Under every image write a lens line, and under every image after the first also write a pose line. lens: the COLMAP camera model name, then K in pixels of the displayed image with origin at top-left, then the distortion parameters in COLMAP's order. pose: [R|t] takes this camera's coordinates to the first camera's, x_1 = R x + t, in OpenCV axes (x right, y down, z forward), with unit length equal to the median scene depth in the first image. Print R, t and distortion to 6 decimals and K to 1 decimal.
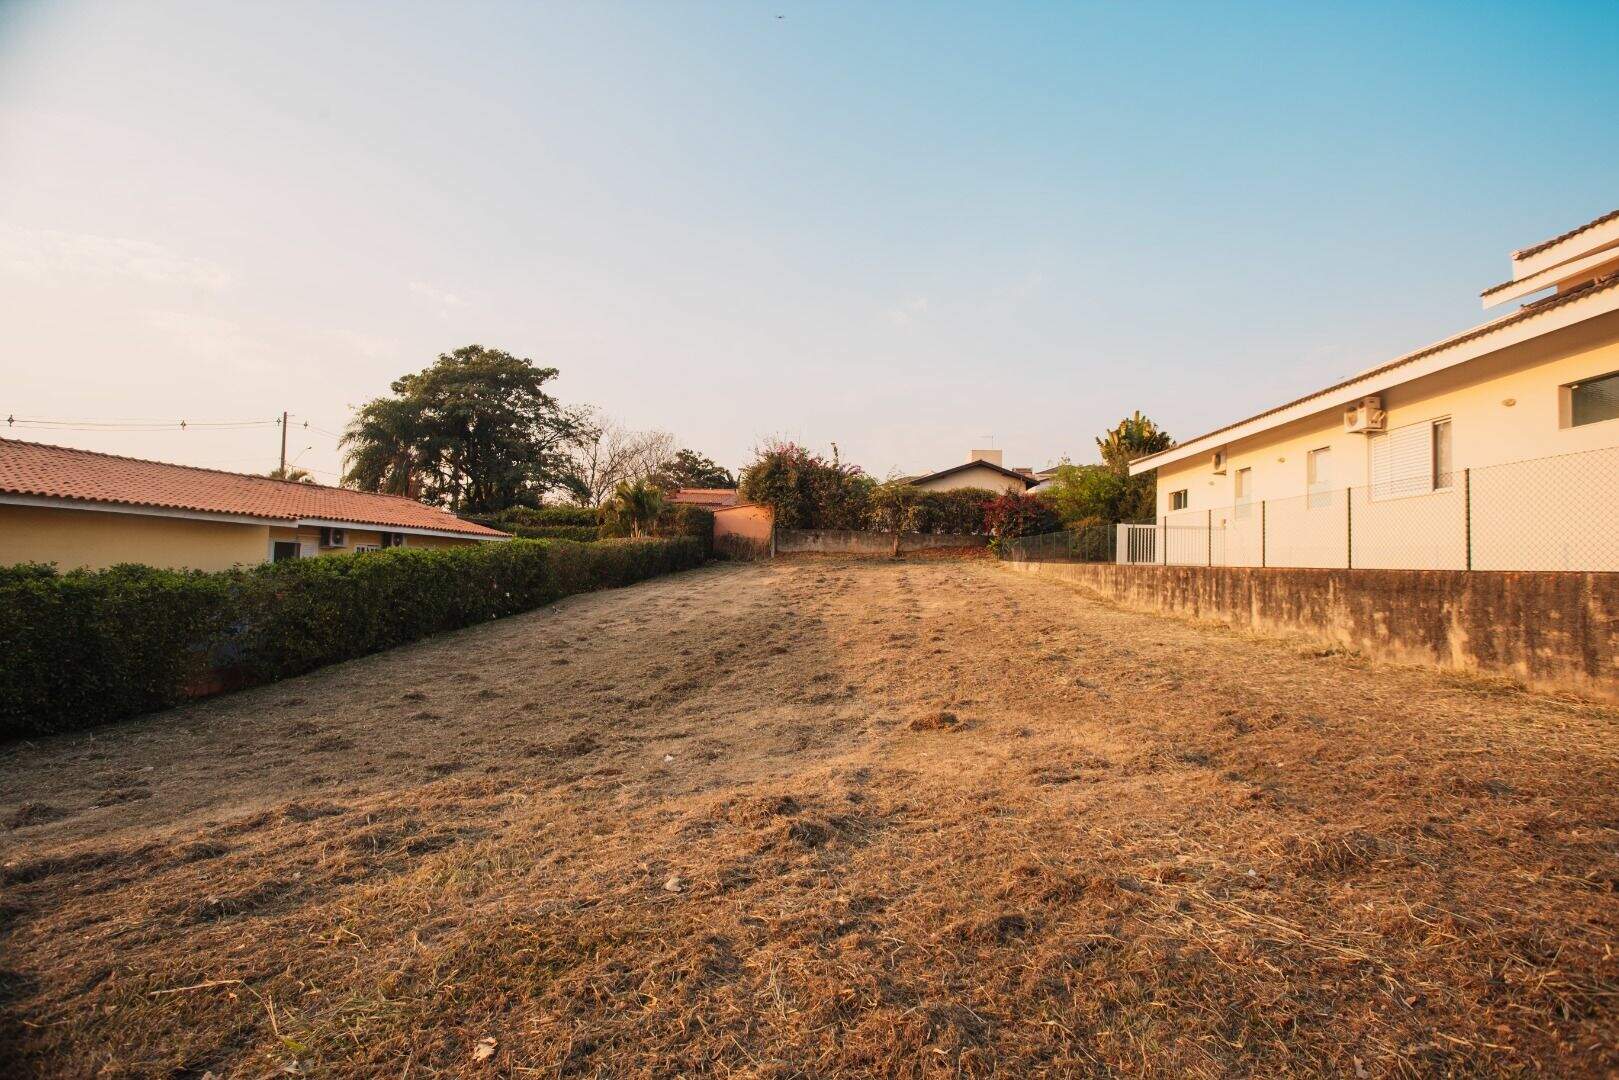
lens RADIAL K [[804.3, 0, 804.8], [0, 804.3, 524.4], [0, 0, 1]] dist [-0.058282, 0.025301]
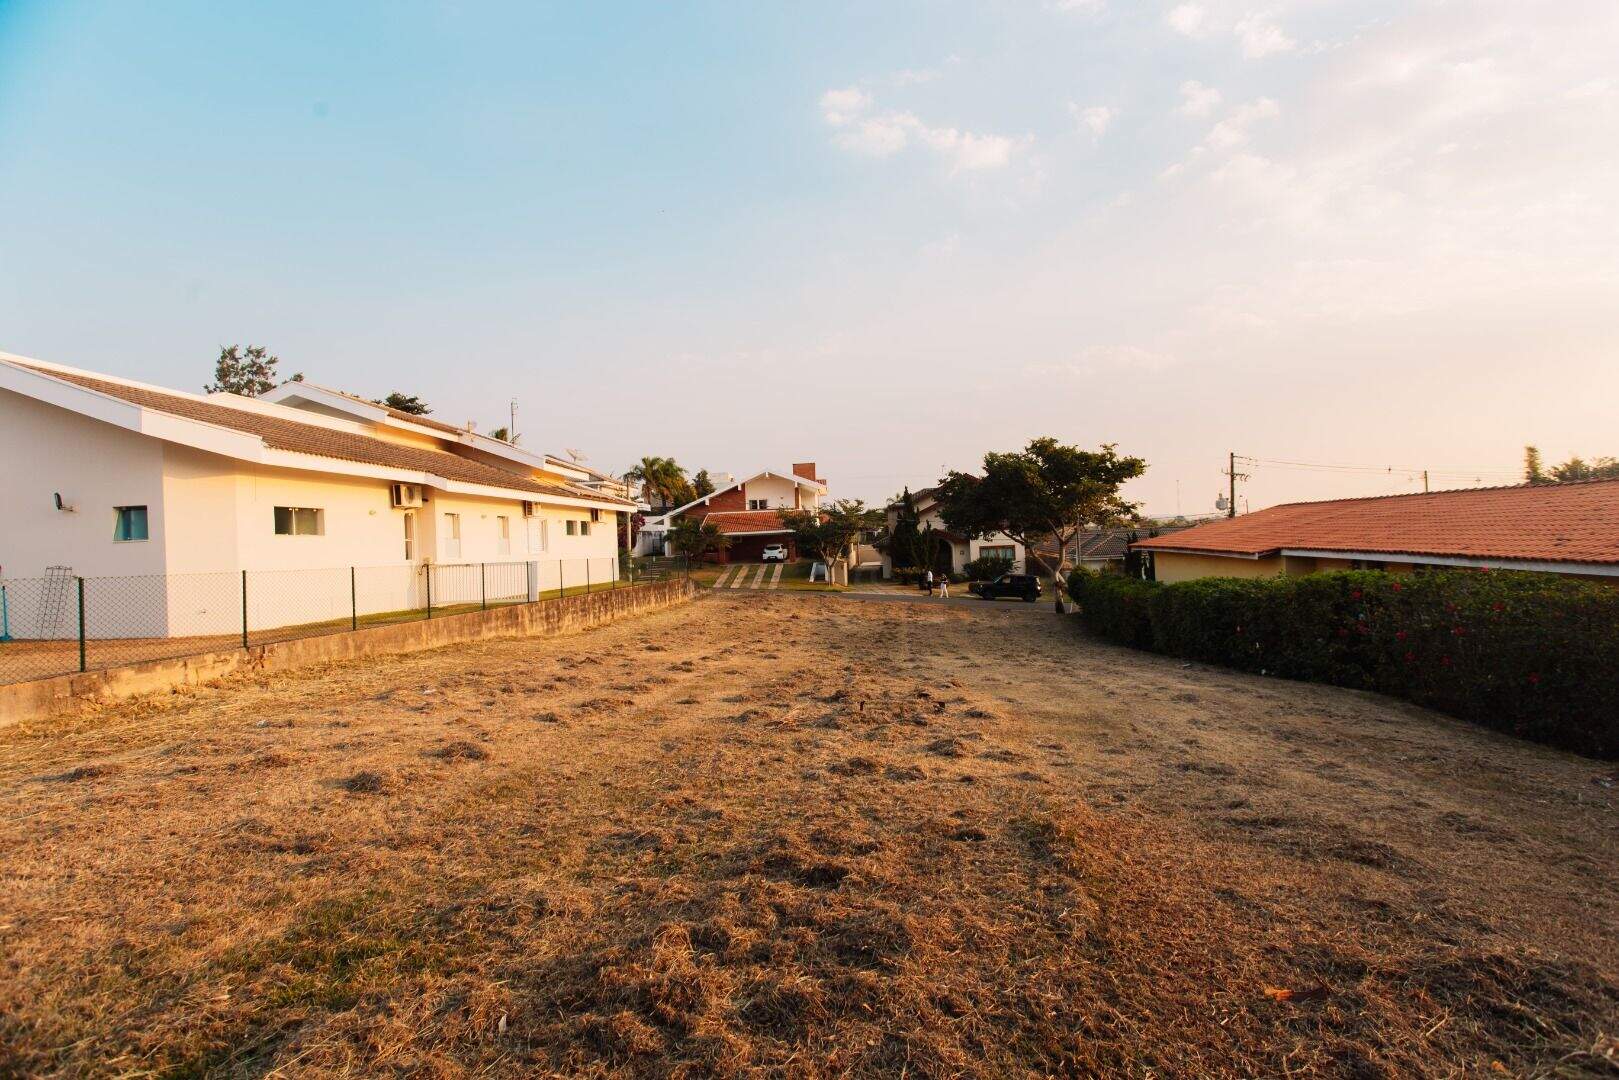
lens RADIAL K [[781.6, 0, 814.0], [0, 781.6, 531.1], [0, 0, 1]] dist [0.010536, 0.005009]
pose [[-0.999764, 0.015289, -0.015450, 0.027109], [0.016283, 0.997663, -0.066355, 0.016246], [0.014400, -0.066591, -0.997676, 0.956106]]
